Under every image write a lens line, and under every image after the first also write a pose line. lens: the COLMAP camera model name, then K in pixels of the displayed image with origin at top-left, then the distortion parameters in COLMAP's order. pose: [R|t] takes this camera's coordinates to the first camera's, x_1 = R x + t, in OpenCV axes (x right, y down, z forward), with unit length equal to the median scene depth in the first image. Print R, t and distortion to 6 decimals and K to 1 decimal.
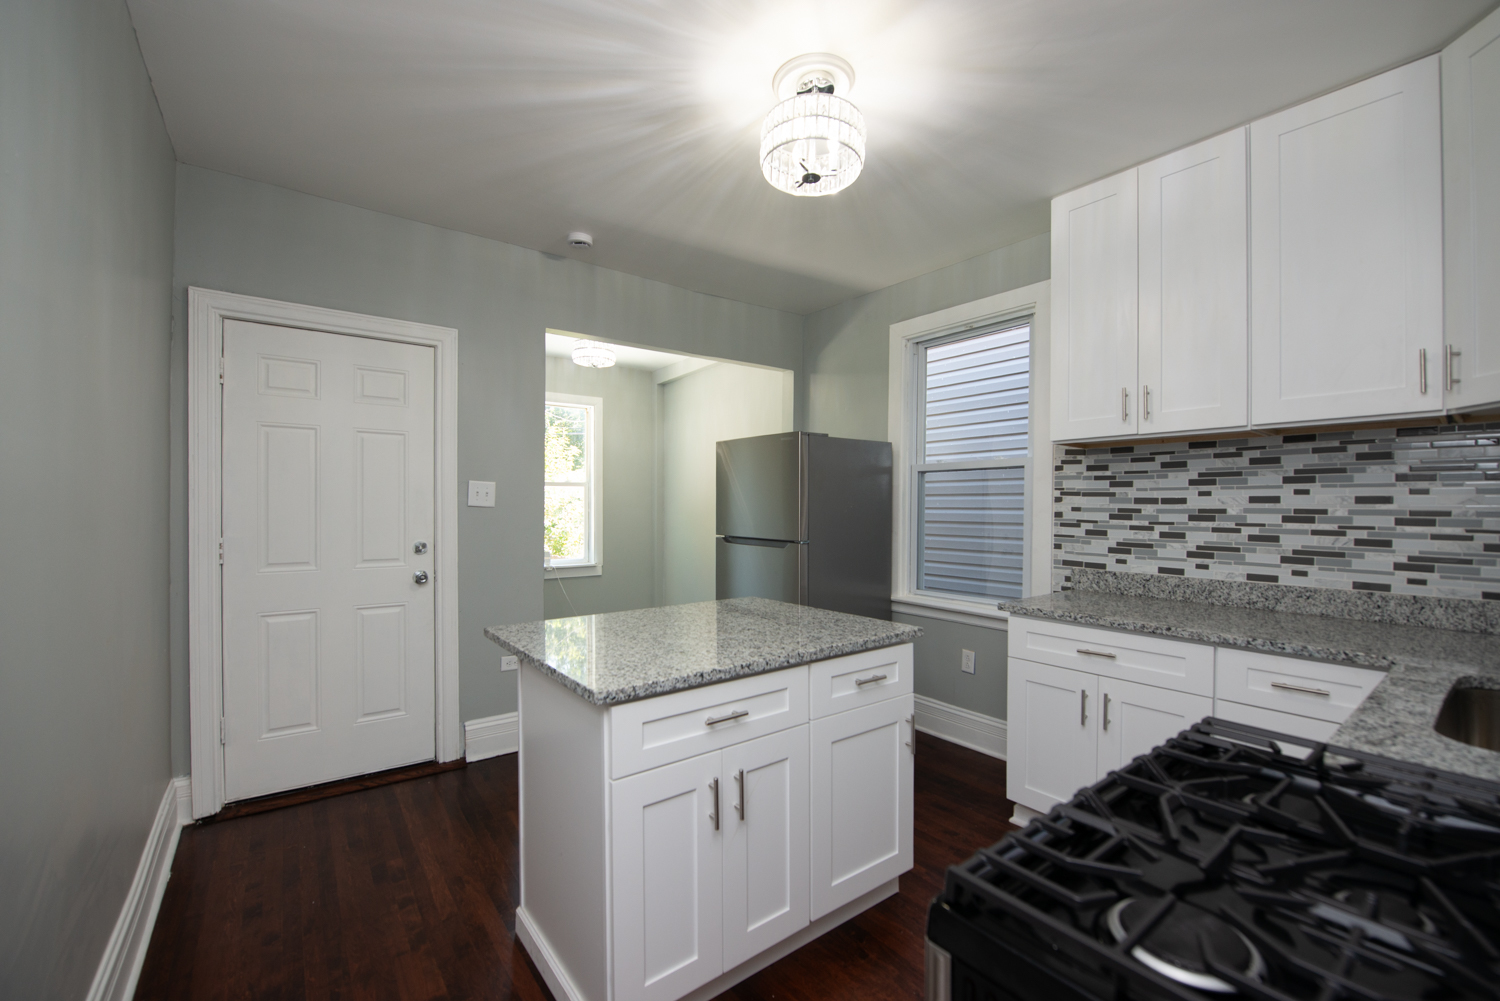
lens RADIAL K [[635.4, 0, 750.0], [0, 635.4, 500.5], [0, 0, 1]] dist [0.000255, -0.000046]
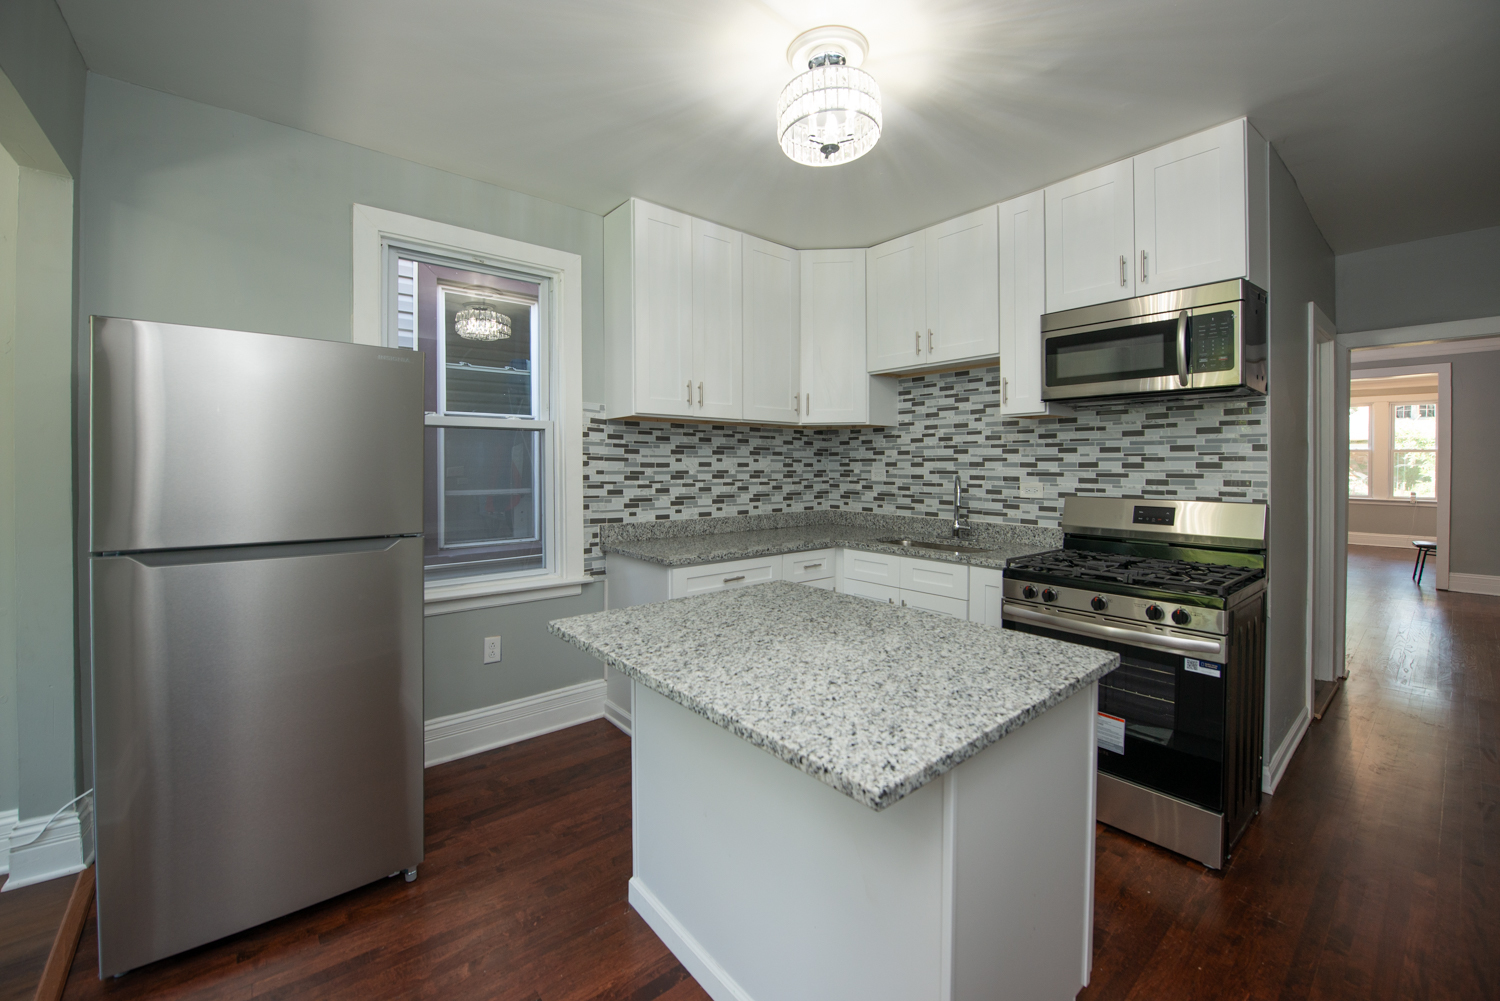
lens RADIAL K [[586.9, 0, 745.3], [0, 586.9, 463.3], [0, 0, 1]] dist [-0.000408, -0.000015]
pose [[-0.026745, 0.003028, 0.999638, -0.580711], [-0.005091, 0.999982, -0.003165, -0.000154], [-0.999629, -0.005174, -0.026729, 0.845539]]
